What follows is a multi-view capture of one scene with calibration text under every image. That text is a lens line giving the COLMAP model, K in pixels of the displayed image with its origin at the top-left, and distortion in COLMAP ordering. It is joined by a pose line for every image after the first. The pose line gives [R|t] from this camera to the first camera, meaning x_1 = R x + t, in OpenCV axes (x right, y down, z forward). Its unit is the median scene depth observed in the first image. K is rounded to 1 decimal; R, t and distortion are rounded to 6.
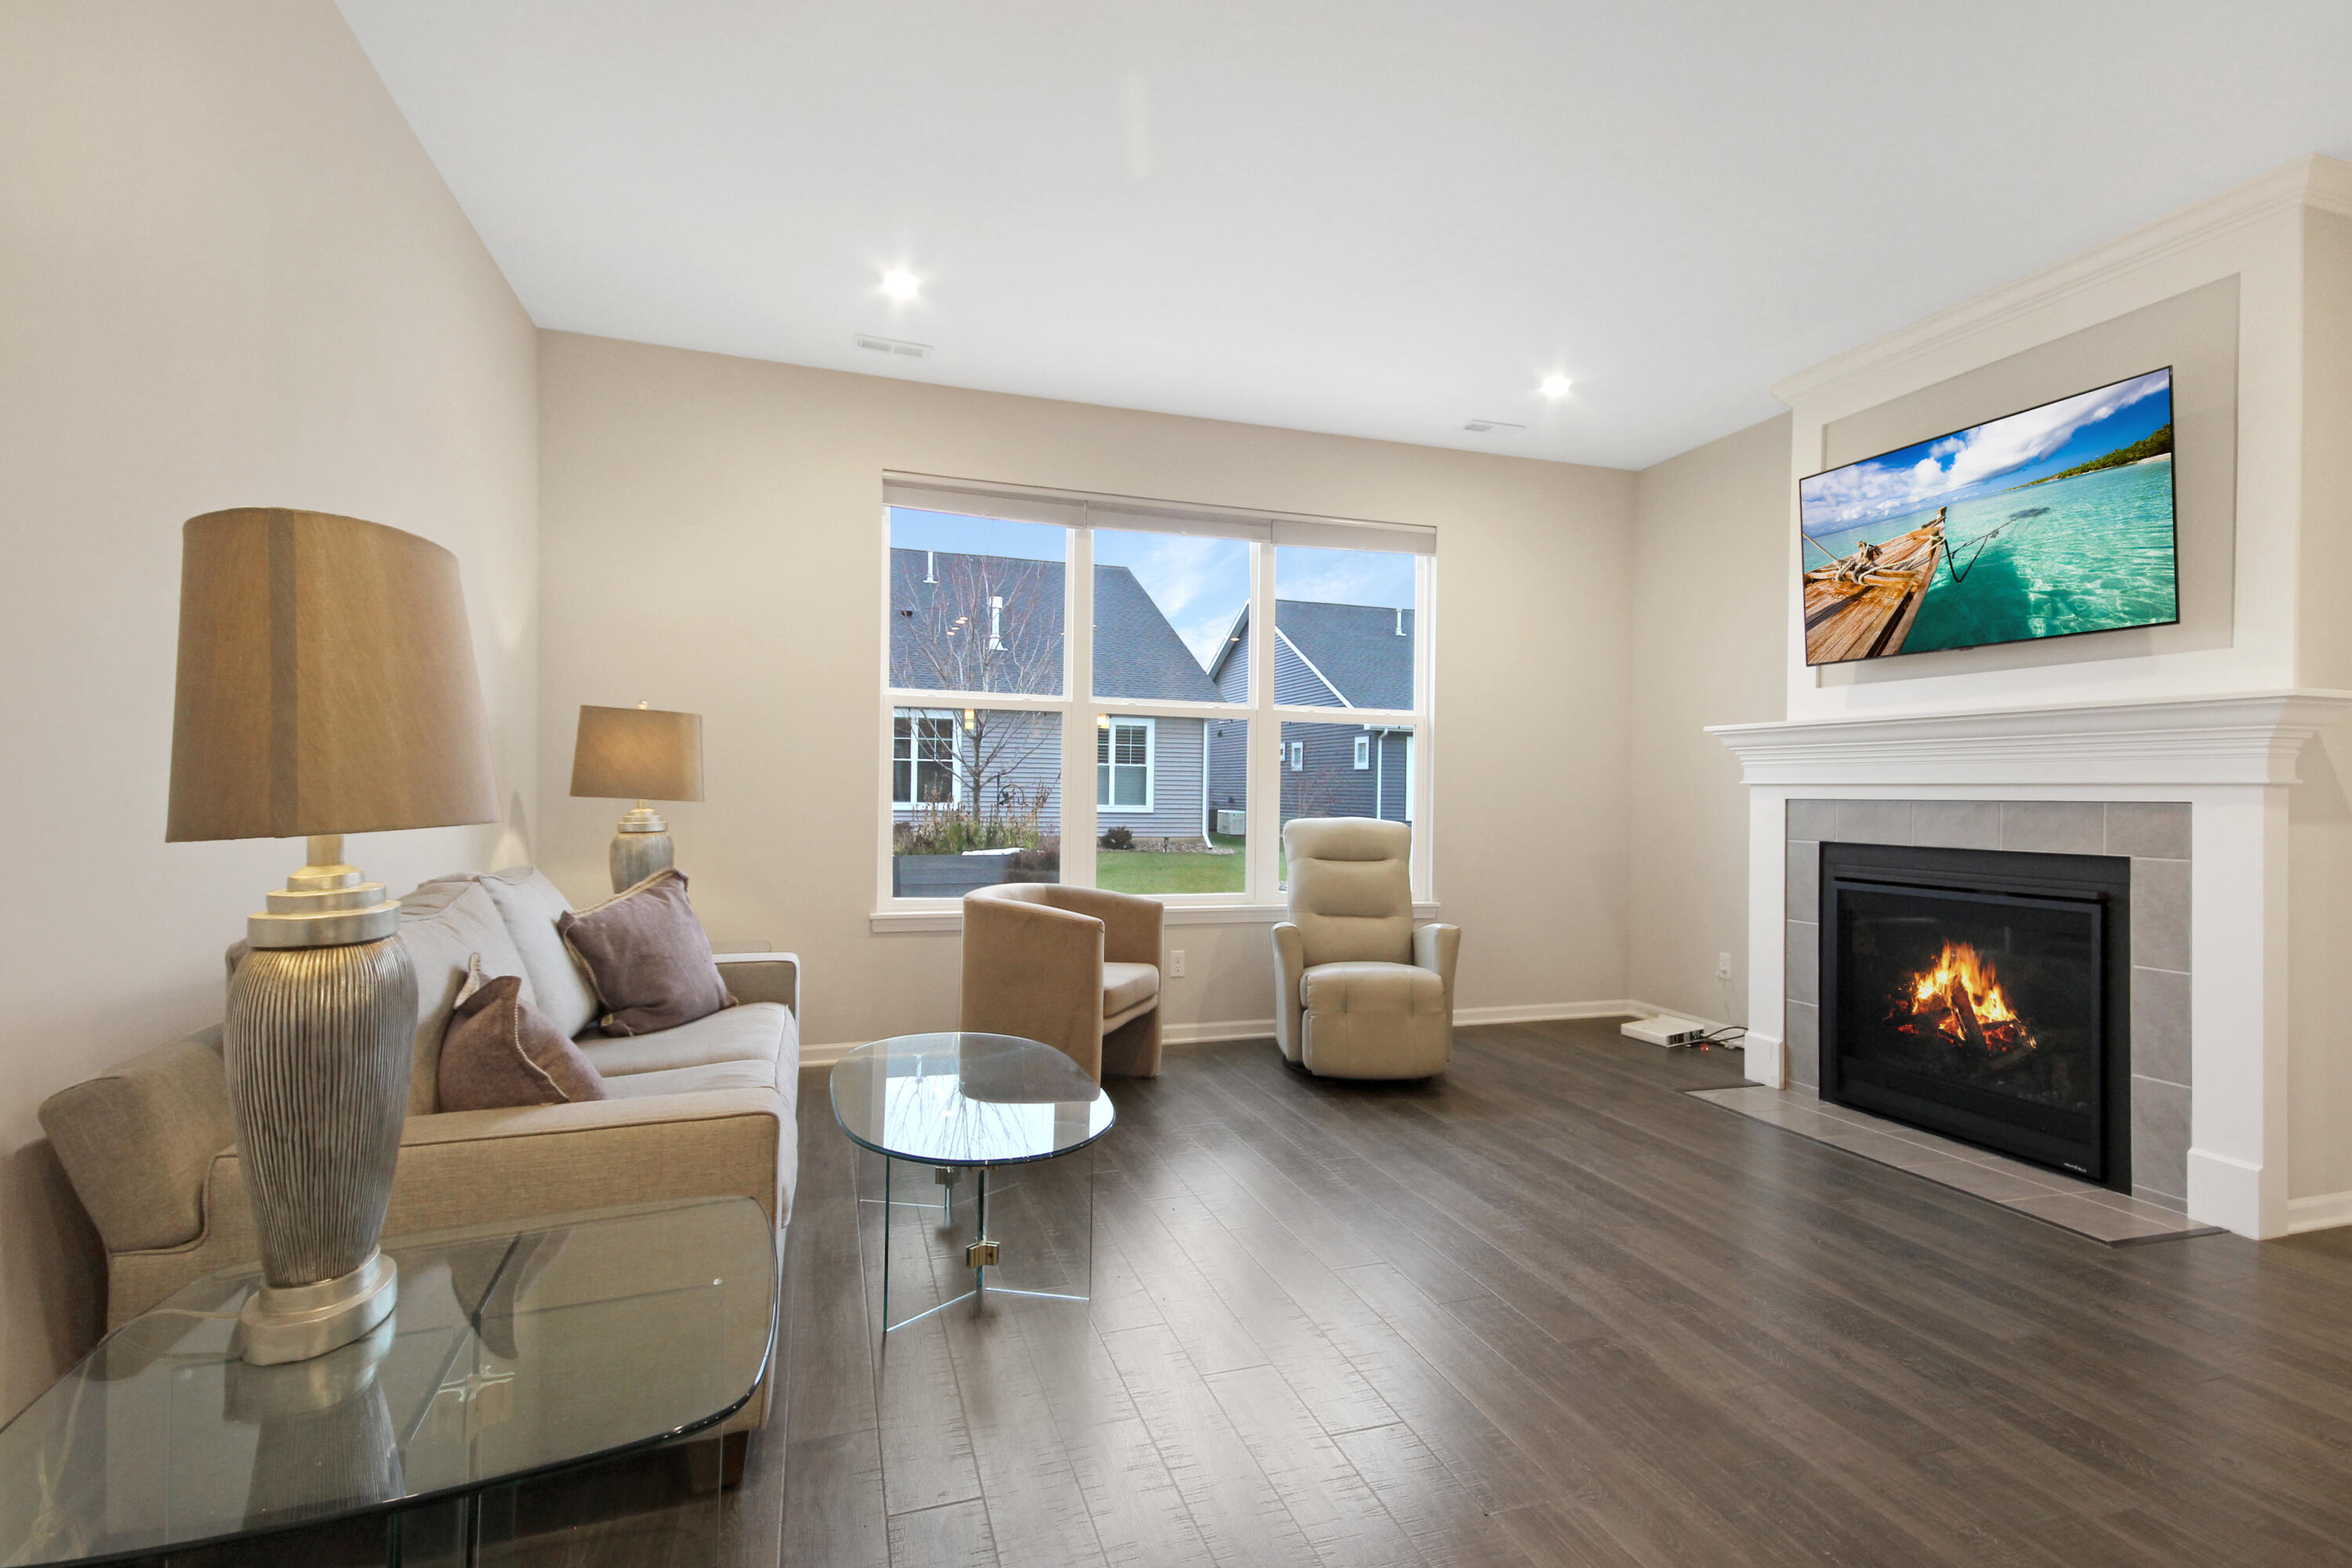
lens RADIAL K [[1205.1, 0, 1213.4], [0, 1205.1, 797.5], [0, 0, 1]] dist [0.035546, 0.000200]
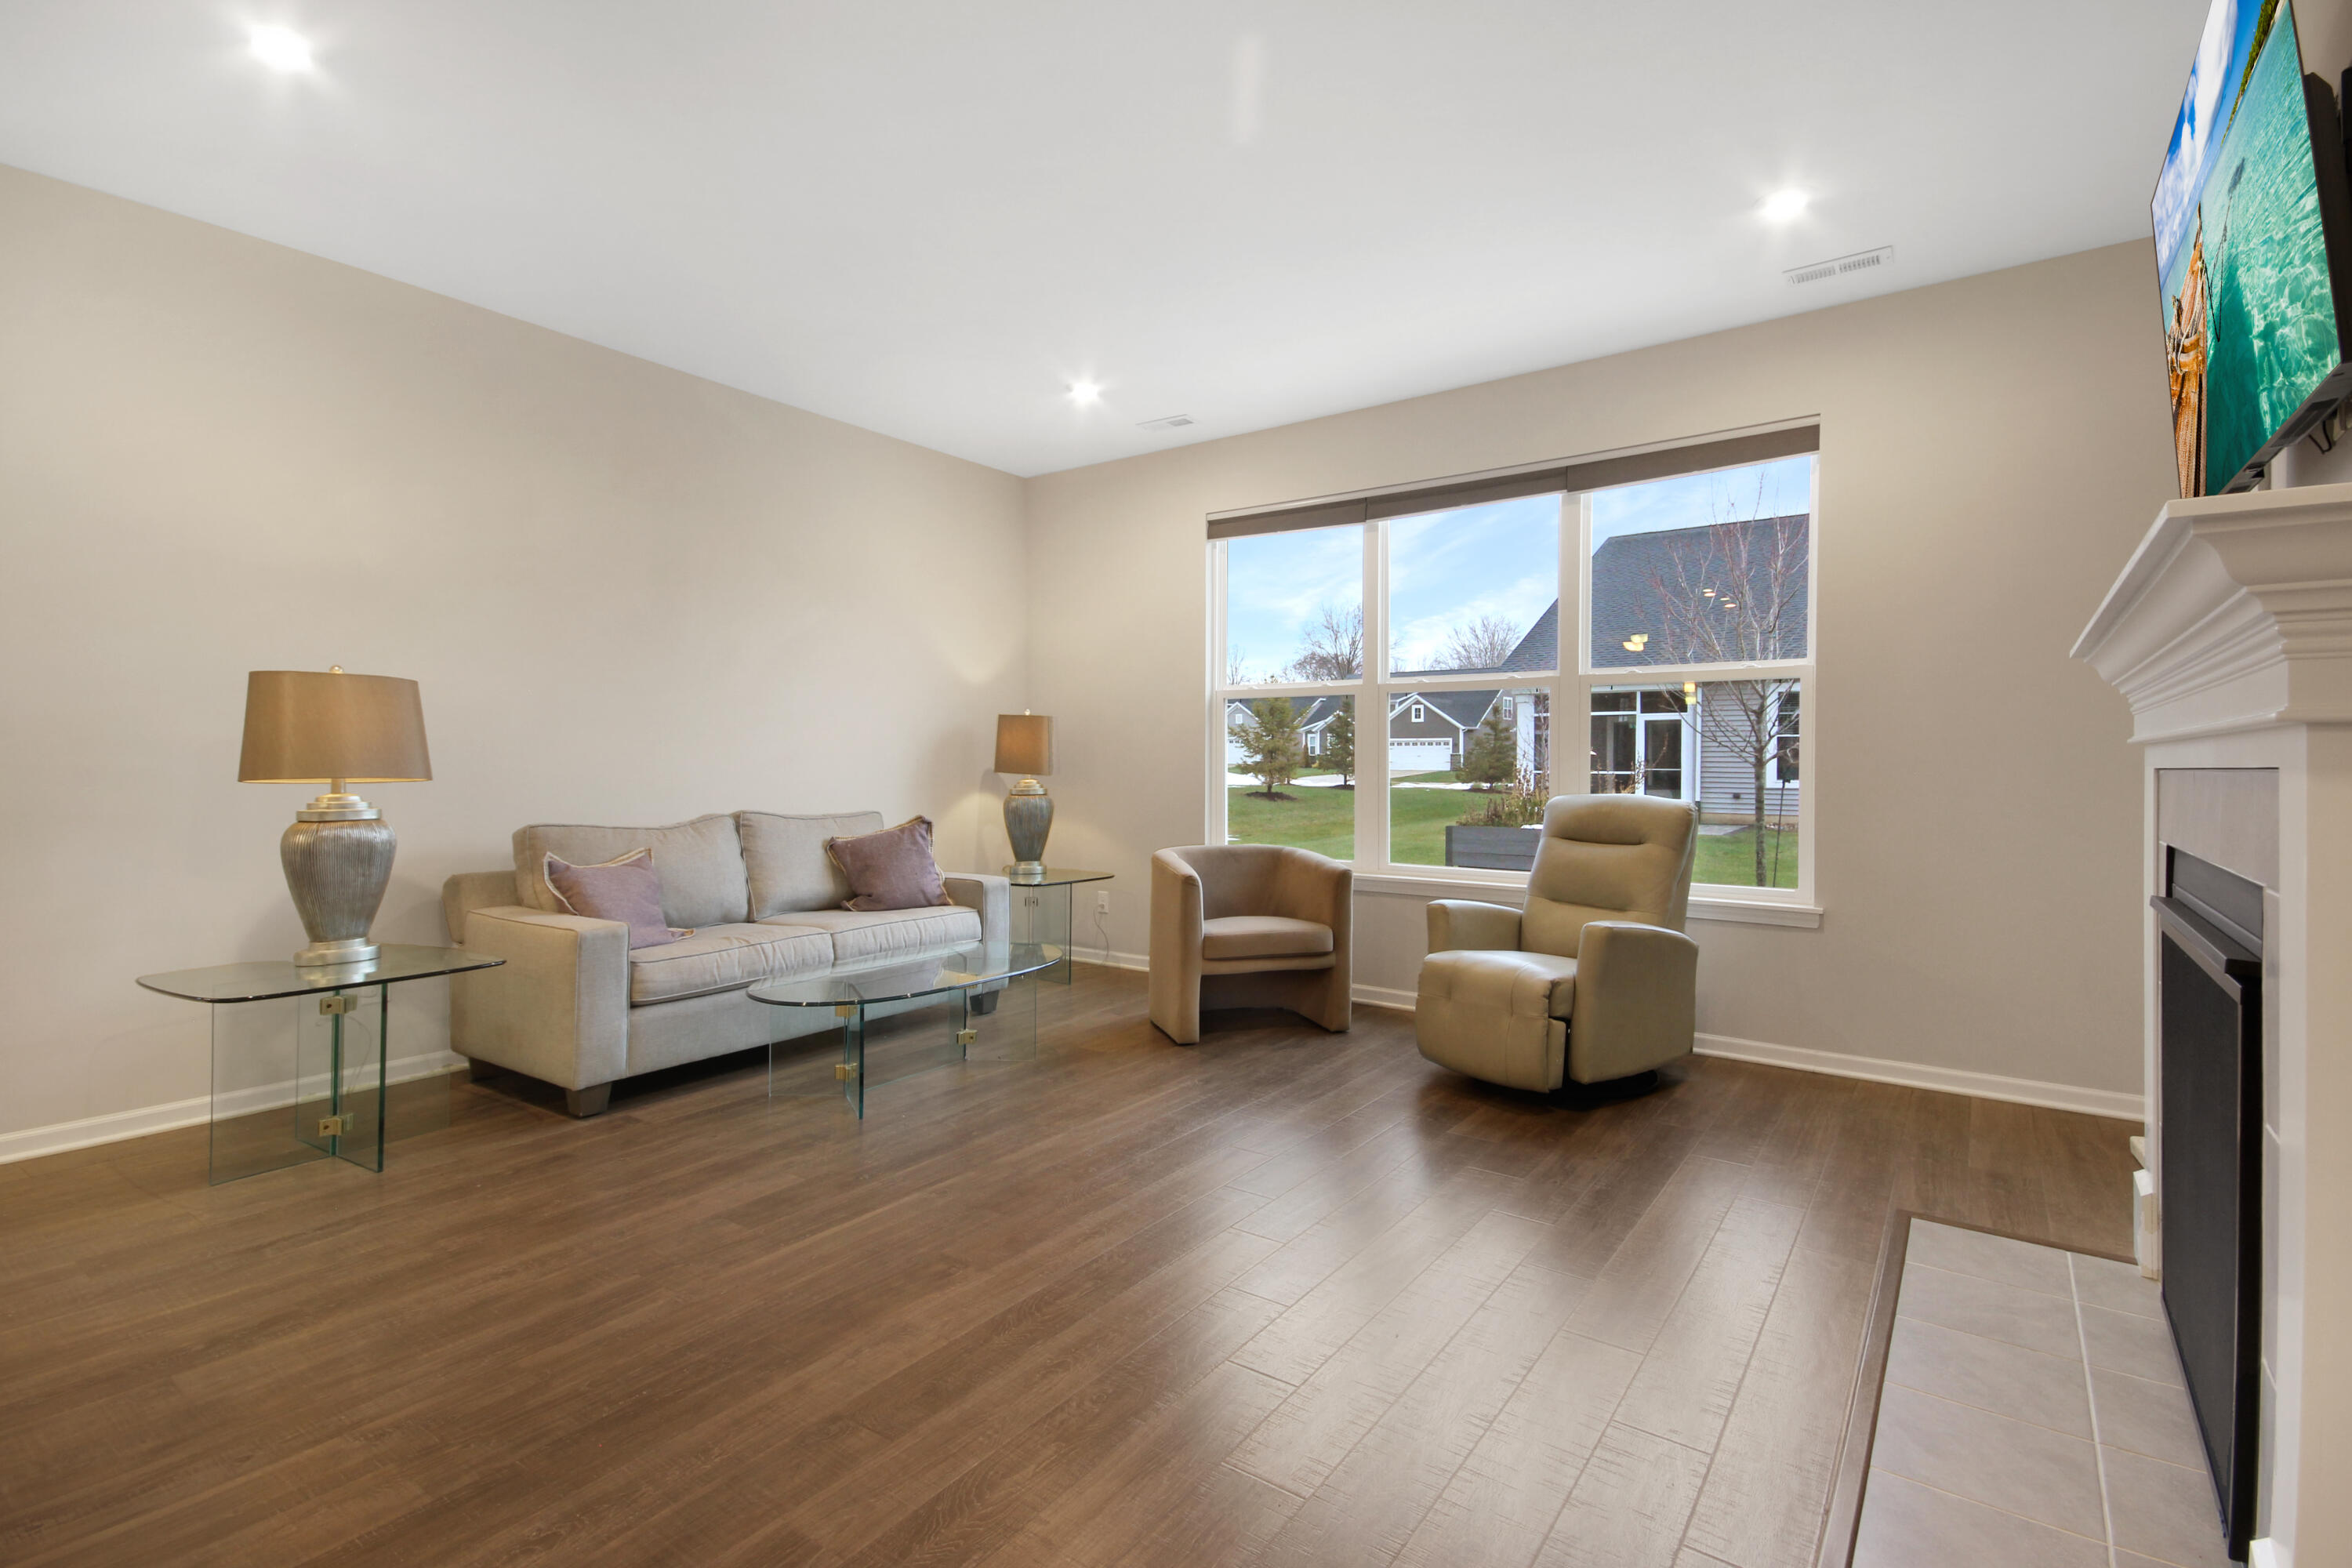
lens RADIAL K [[1099.6, 0, 1176.0], [0, 1099.6, 784.0], [0, 0, 1]] dist [0.030782, 0.000089]
pose [[0.553772, 0.005478, -0.832651, 0.801942], [0.000429, 0.999976, 0.006864, 0.005687], [0.832668, -0.004158, 0.553756, 0.393565]]
